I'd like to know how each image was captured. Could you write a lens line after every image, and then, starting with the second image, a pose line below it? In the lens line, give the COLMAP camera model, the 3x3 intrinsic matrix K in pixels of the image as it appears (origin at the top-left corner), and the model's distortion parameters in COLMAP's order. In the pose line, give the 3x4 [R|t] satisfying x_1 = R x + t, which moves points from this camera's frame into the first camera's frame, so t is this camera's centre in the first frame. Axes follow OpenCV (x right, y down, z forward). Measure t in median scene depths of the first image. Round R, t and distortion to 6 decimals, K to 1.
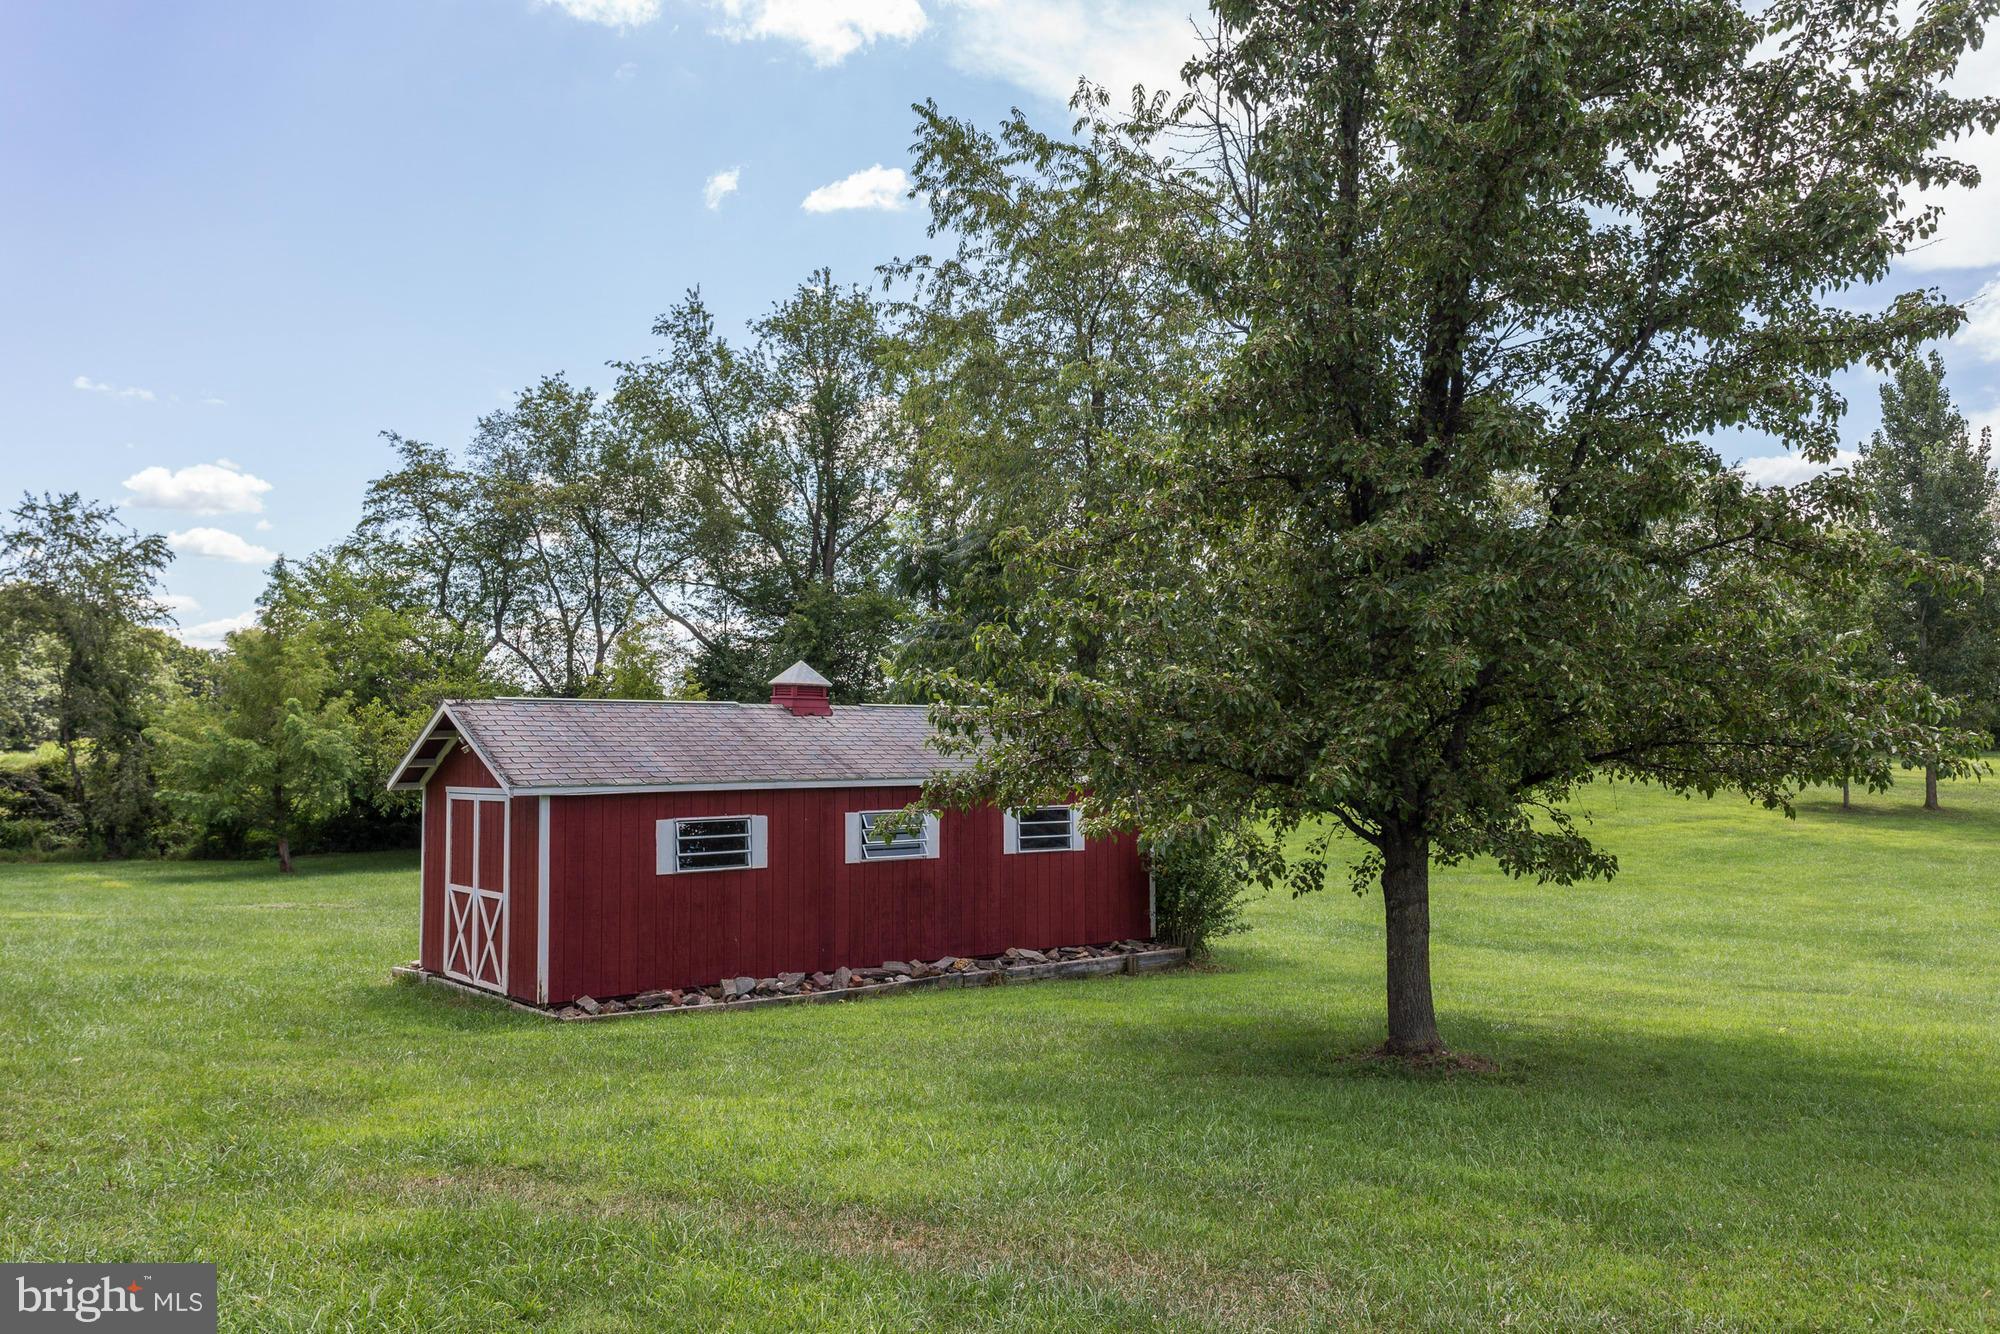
lens RADIAL K [[1527.0, 0, 995.8], [0, 1527.0, 667.9], [0, 0, 1]] dist [0.009707, 0.000801]
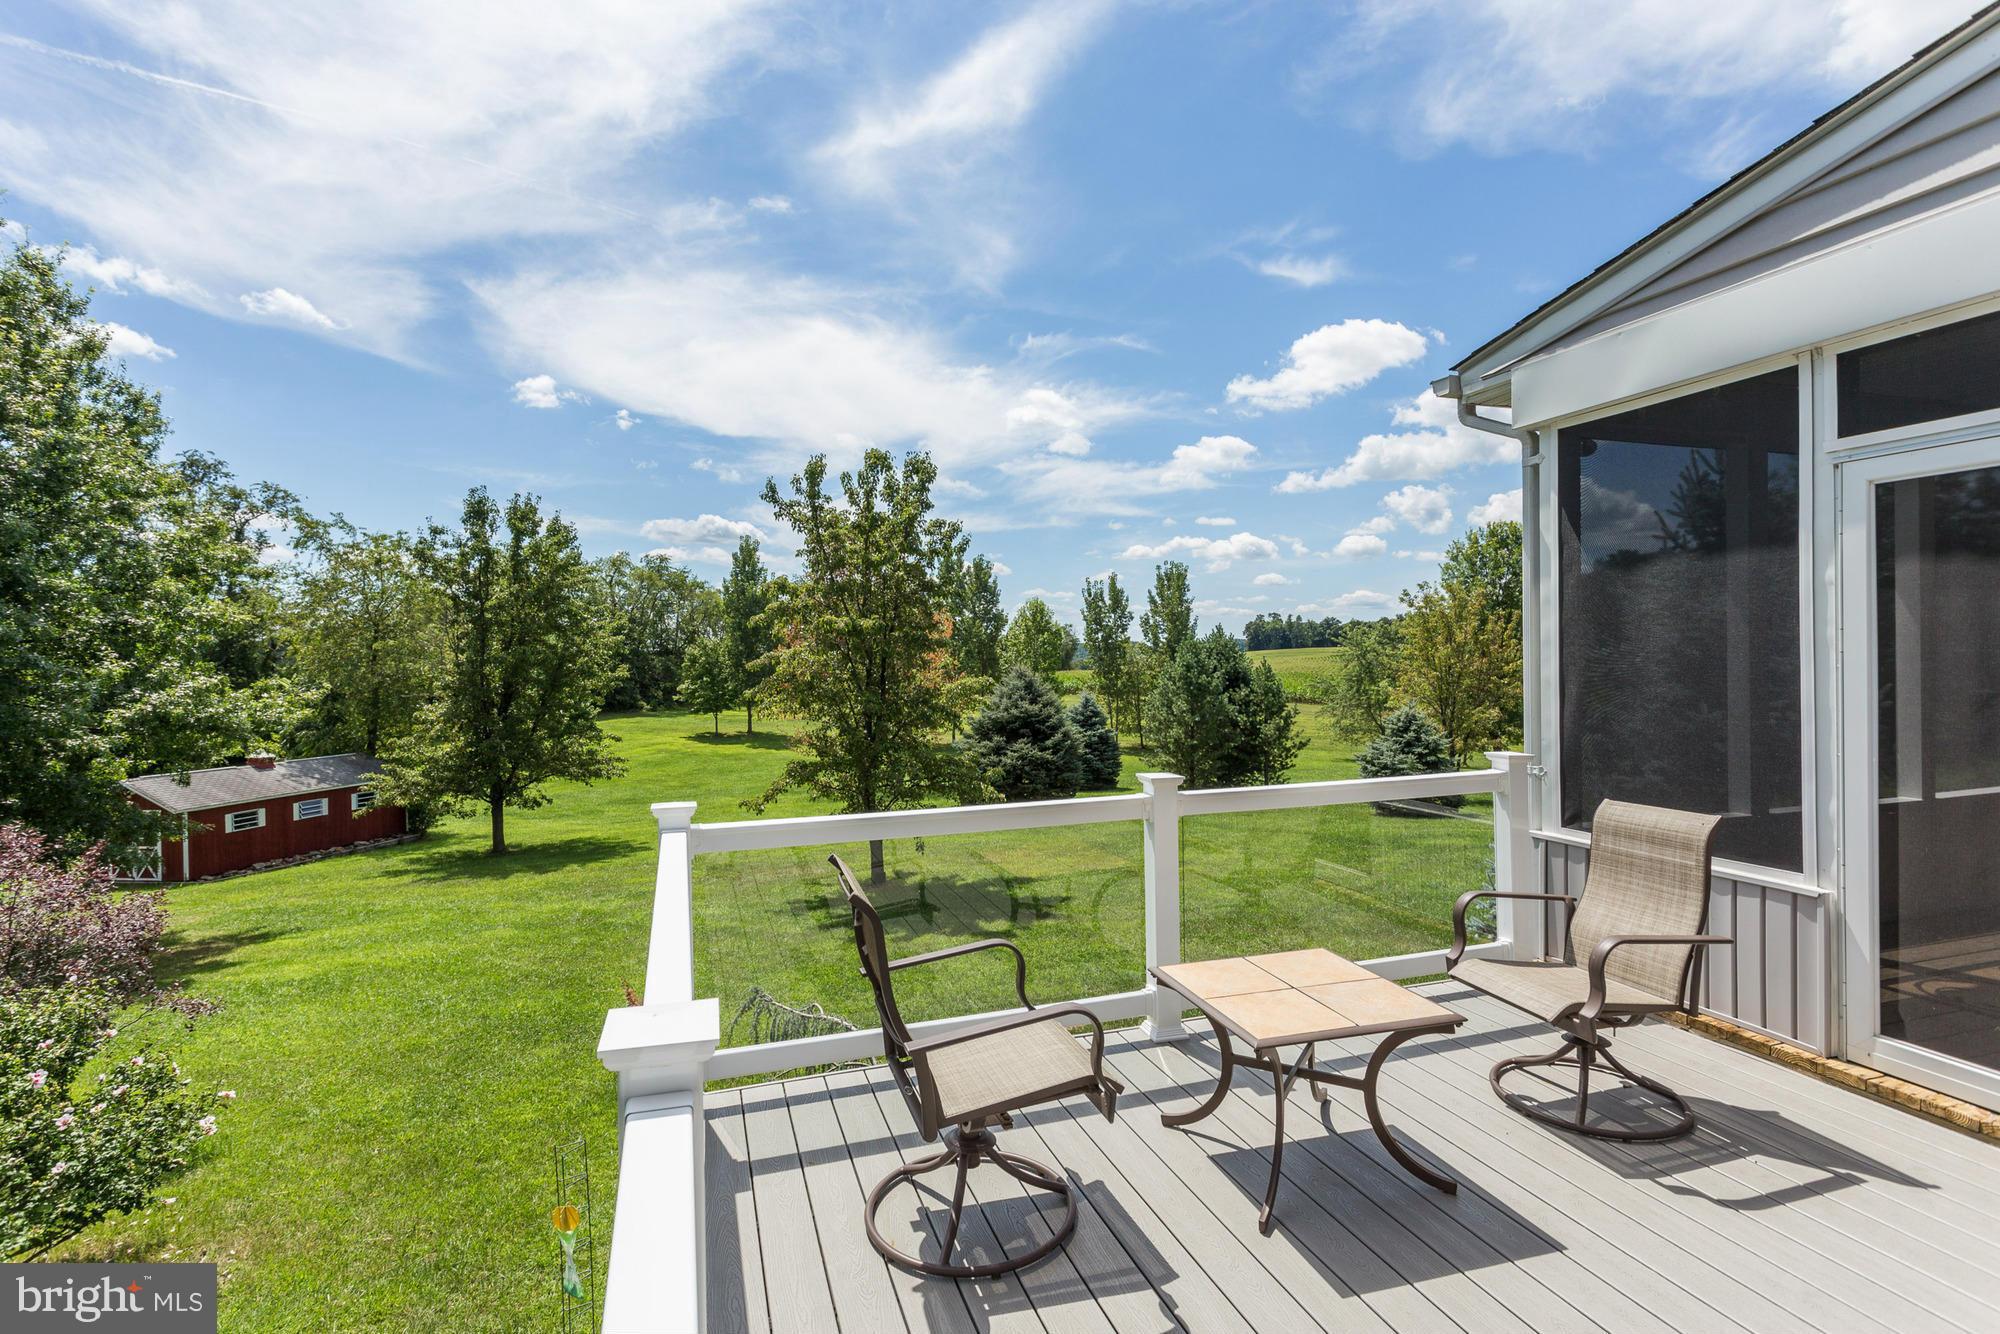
lens RADIAL K [[964.6, 0, 1003.4], [0, 964.6, 655.1], [0, 0, 1]] dist [0.001246, 0.001620]
pose [[0.747888, -0.009589, 0.663755, -0.285015], [-0.012324, 0.999523, 0.028327, -0.242607], [-0.663710, -0.029366, 0.747413, -1.202826]]
